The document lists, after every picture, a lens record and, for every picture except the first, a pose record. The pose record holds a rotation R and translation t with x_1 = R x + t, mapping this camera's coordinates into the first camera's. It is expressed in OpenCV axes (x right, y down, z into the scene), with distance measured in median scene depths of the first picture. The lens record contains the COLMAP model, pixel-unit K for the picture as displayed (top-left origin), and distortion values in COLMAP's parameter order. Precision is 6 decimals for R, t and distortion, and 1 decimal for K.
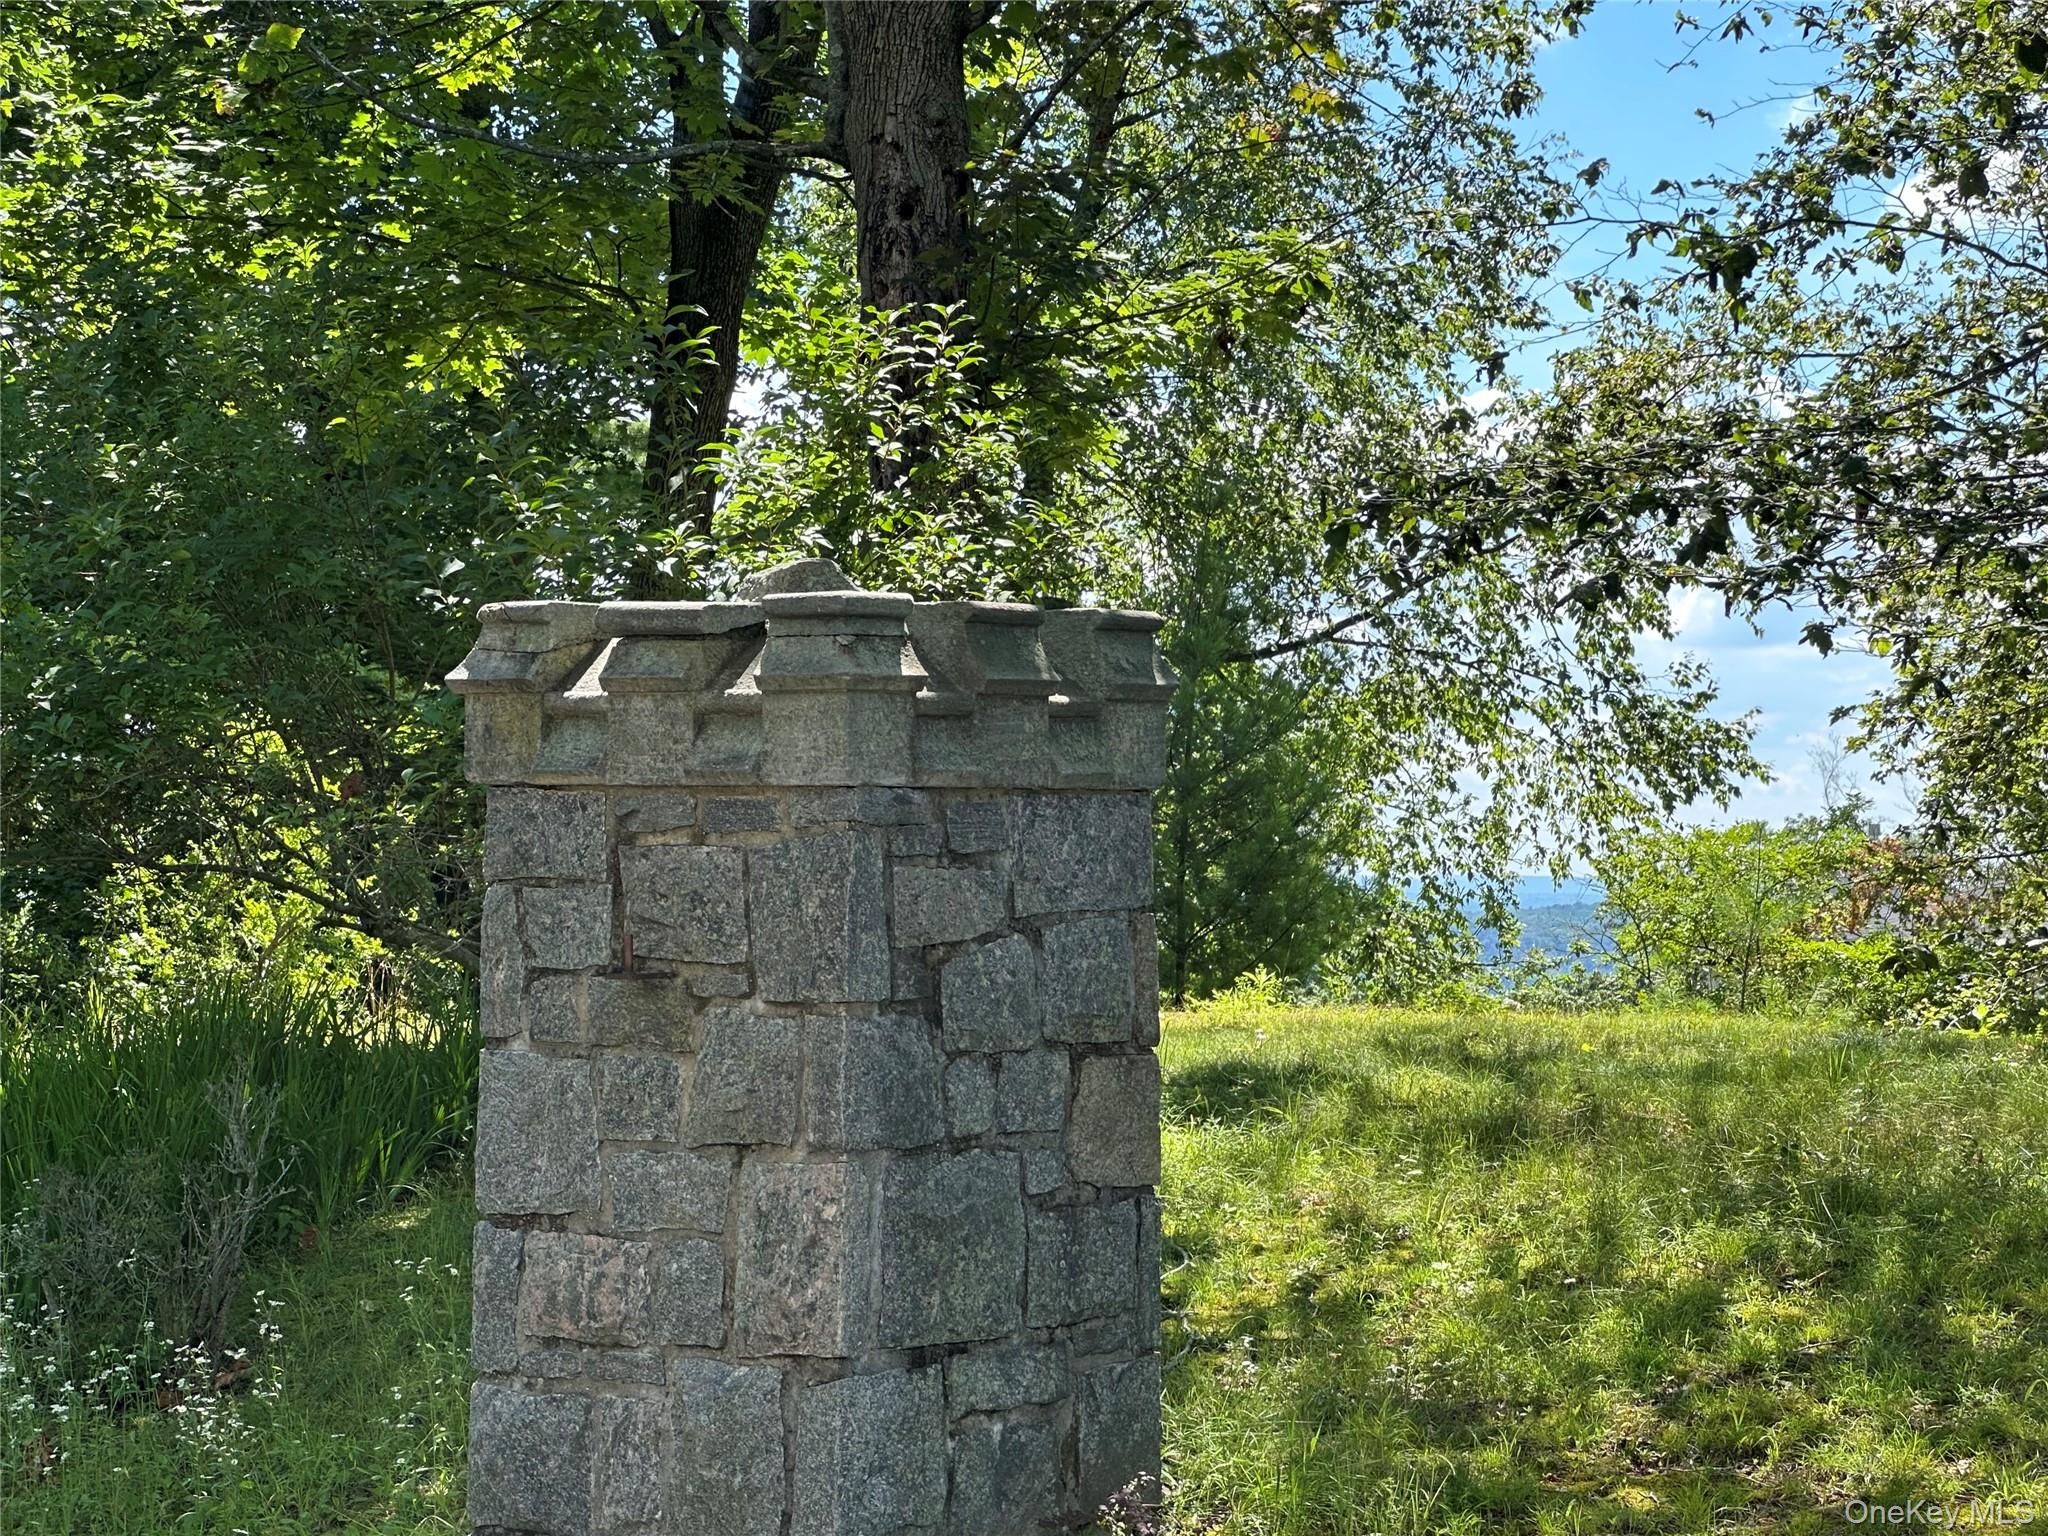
lens RADIAL K [[4400.0, 0, 1032.7], [0, 4400.0, 772.5], [0, 0, 1]] dist [0.085707, 0.000000]
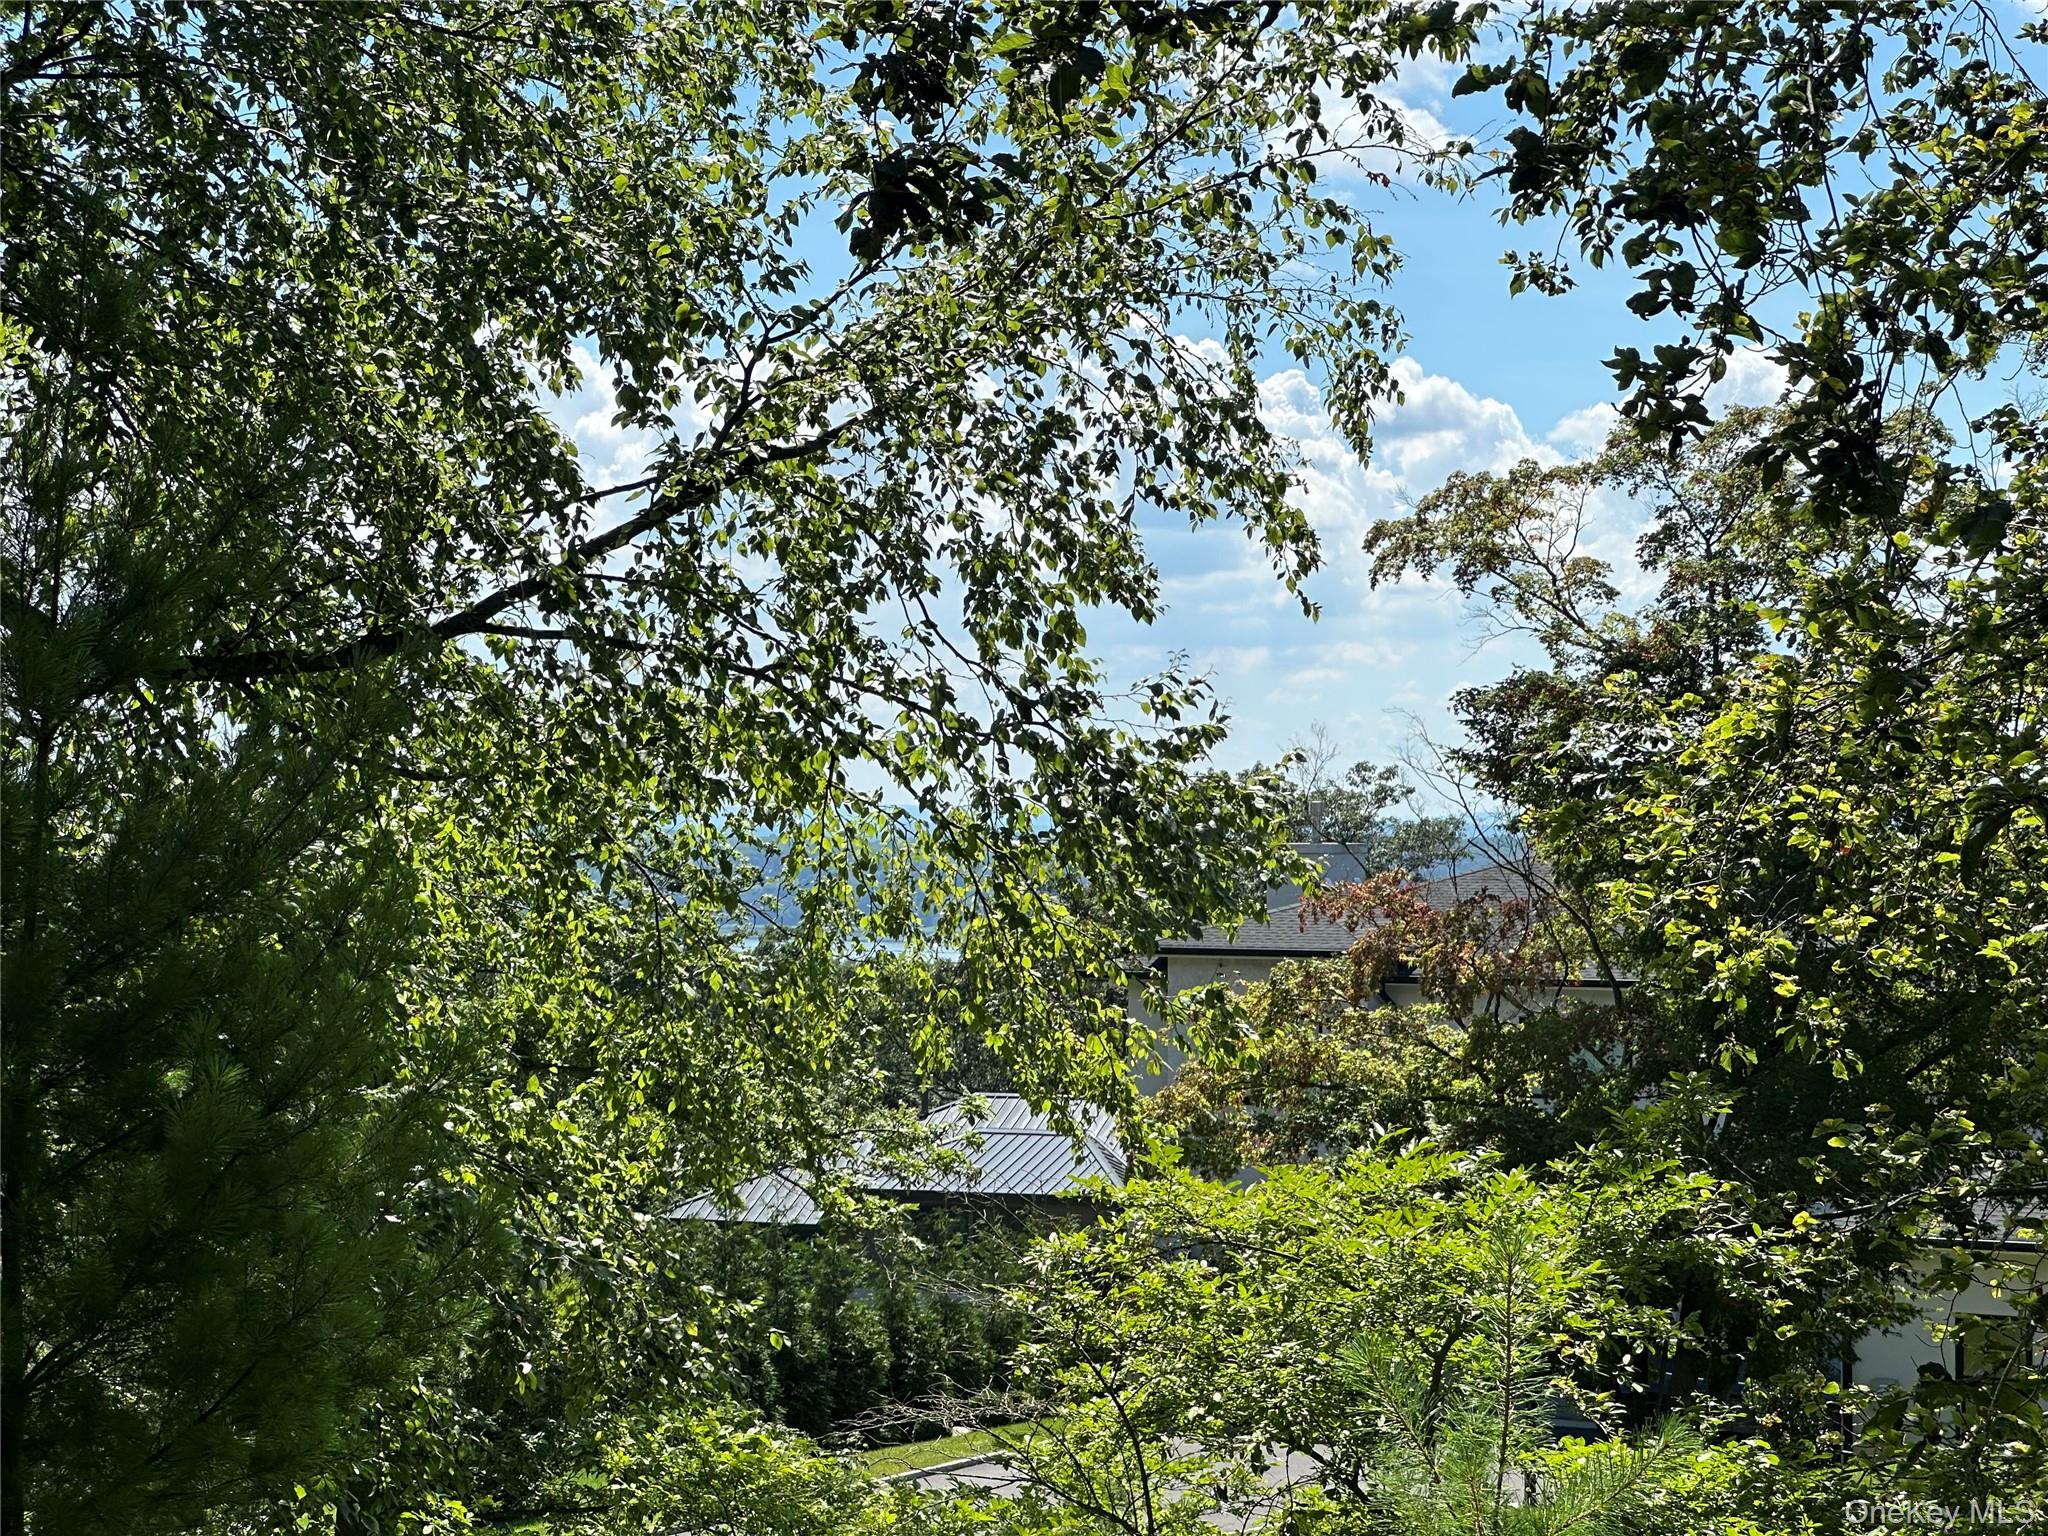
lens RADIAL K [[4400.0, 0, 1027.0], [0, 4400.0, 761.2], [0, 0, 1]] dist [0.085707, 0.000000]
pose [[0.988588, -0.003907, 0.150596, 0.052396], [0.001406, 0.999859, 0.016715, -0.022818], [-0.150641, -0.016313, 0.988454, 0.486058]]
